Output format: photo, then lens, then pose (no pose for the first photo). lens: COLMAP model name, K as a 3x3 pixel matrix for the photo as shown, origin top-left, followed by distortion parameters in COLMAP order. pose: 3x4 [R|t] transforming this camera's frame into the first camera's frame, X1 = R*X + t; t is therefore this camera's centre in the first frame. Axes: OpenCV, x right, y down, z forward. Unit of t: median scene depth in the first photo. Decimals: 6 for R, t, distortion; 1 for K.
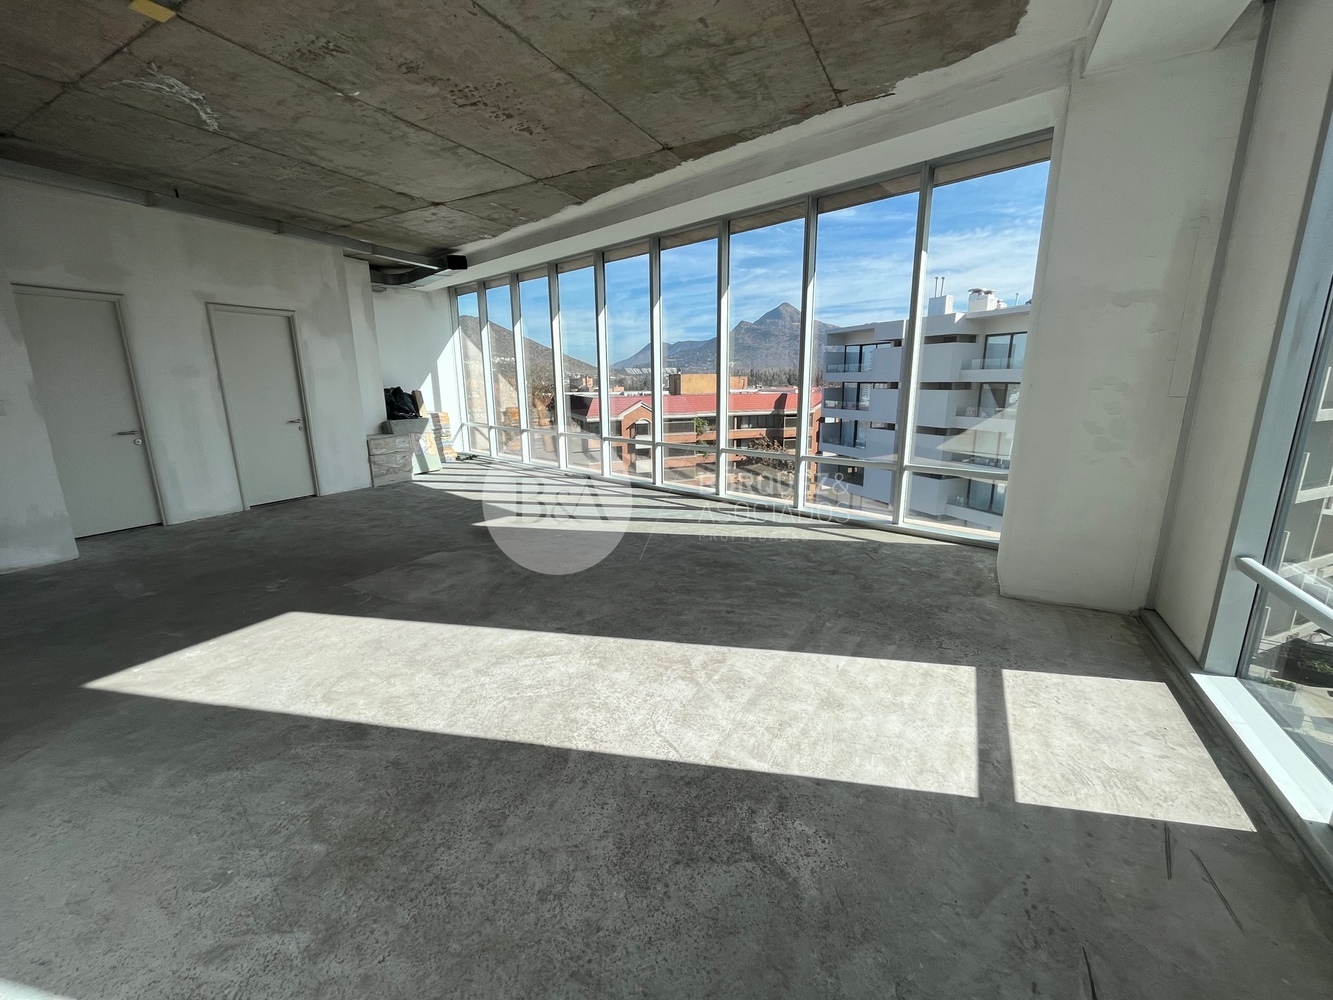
lens RADIAL K [[532.9, 0, 664.1], [0, 532.9, 497.9], [0, 0, 1]] dist [-0.006069, 0.000385]
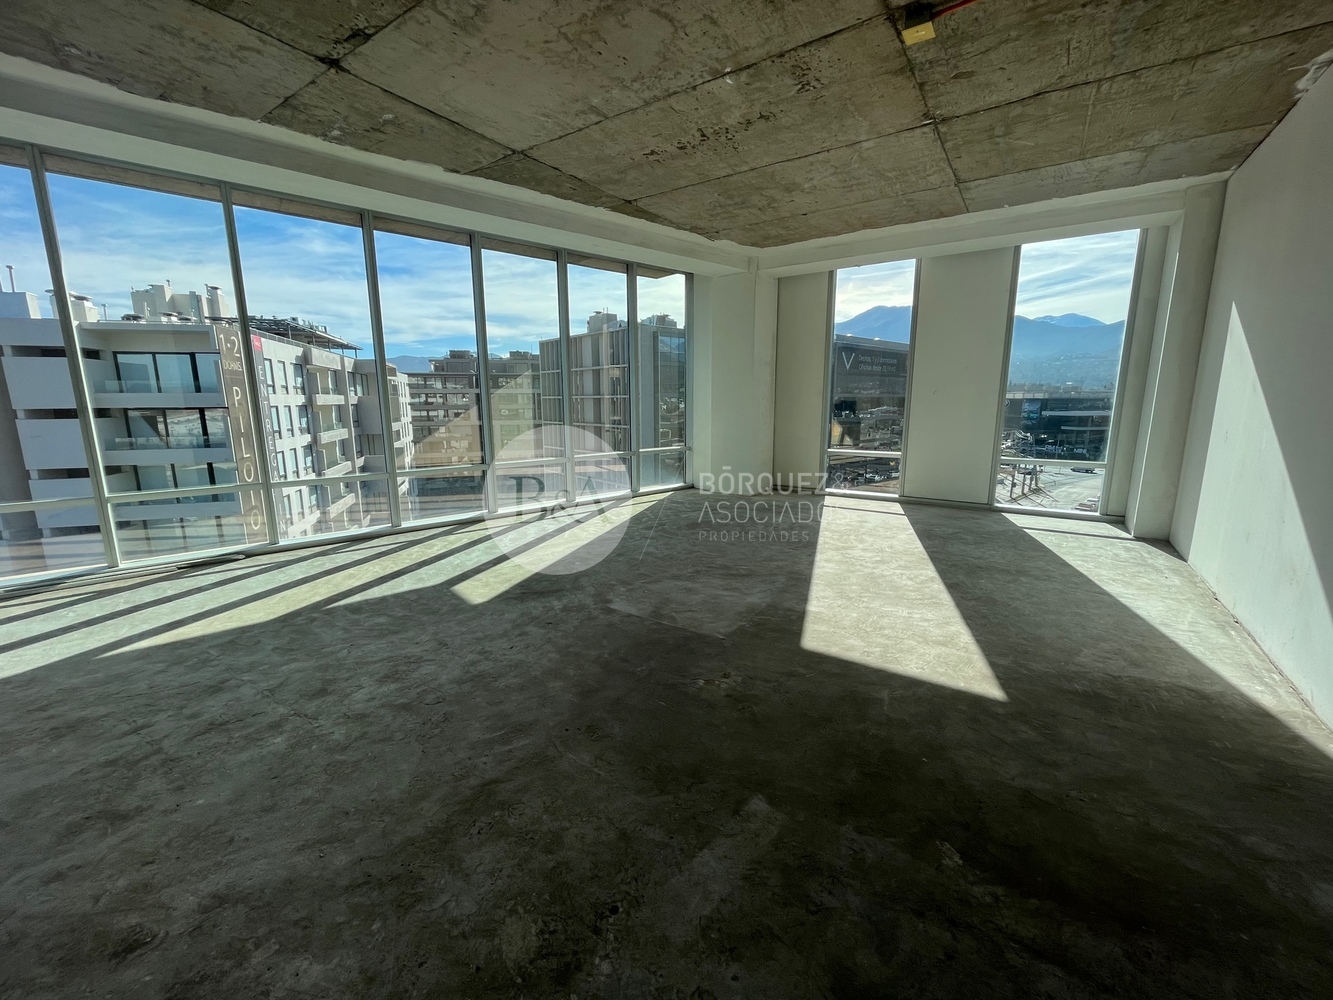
lens RADIAL K [[532.9, 0, 664.1], [0, 532.9, 497.9], [0, 0, 1]] dist [-0.006069, 0.000385]
pose [[0.122604, -0.170749, 0.977657, -1.044759], [0.218510, 0.965560, 0.141233, -0.130773], [-0.968102, 0.196312, 0.155692, 0.705941]]
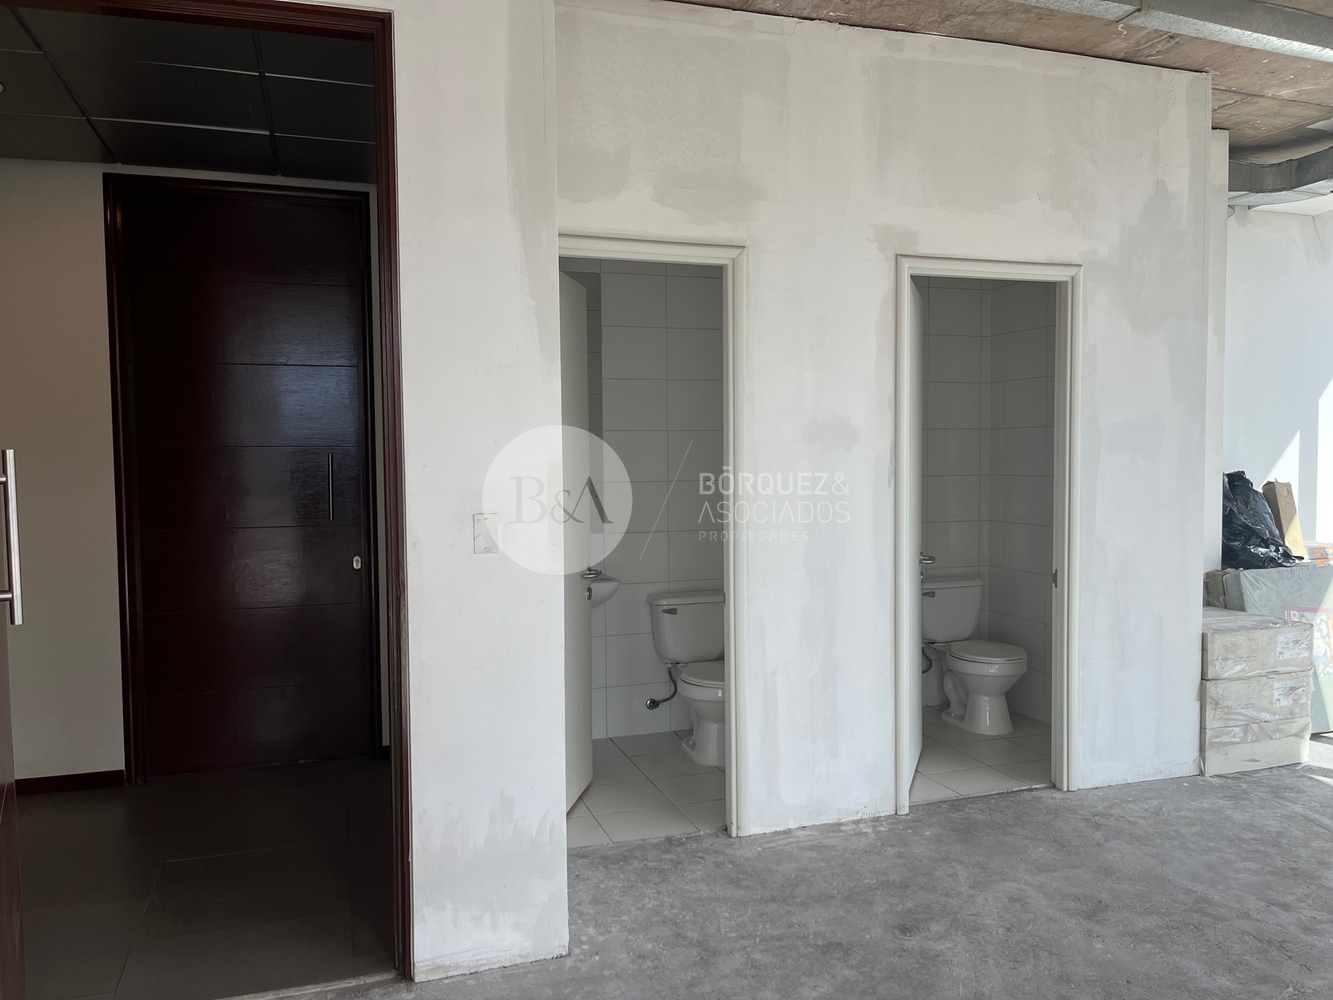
lens RADIAL K [[995.4, 0, 666.5], [0, 995.4, 500.0], [0, 0, 1]] dist [0.057225, -0.088976]
pose [[0.723132, 0.032669, -0.689937, -0.541689], [-0.148825, 0.982788, -0.109449, -0.104636], [0.674486, 0.181826, 0.715547, 0.458203]]
